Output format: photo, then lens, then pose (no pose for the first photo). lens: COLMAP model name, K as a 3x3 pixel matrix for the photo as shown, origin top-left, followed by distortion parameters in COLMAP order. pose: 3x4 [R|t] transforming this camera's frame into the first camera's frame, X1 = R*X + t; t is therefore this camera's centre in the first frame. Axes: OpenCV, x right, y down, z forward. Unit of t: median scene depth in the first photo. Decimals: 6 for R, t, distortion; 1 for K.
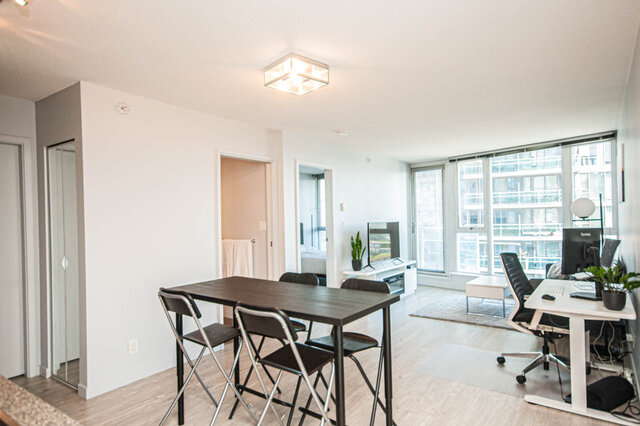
lens RADIAL K [[387.6, 0, 320.0], [0, 387.6, 213.0], [0, 0, 1]] dist [-0.000284, 0.000190]
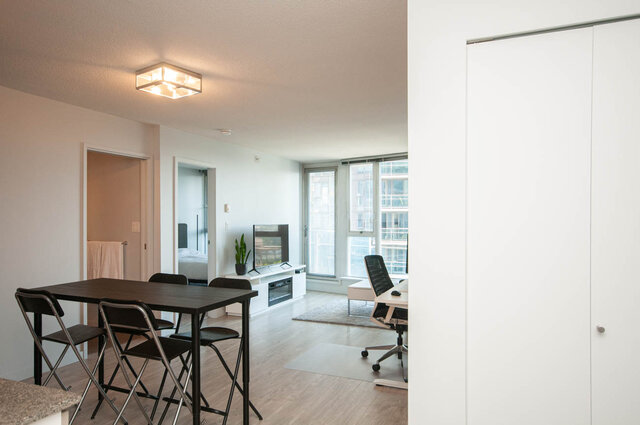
lens RADIAL K [[454.9, 0, 320.0], [0, 454.9, 218.2], [0, 0, 1]] dist [-0.048283, 0.109076]
pose [[0.974590, 0.019172, 0.223173, 0.060147], [-0.021997, 0.999706, 0.010178, -0.012400], [-0.222912, -0.014828, 0.974726, -0.234066]]
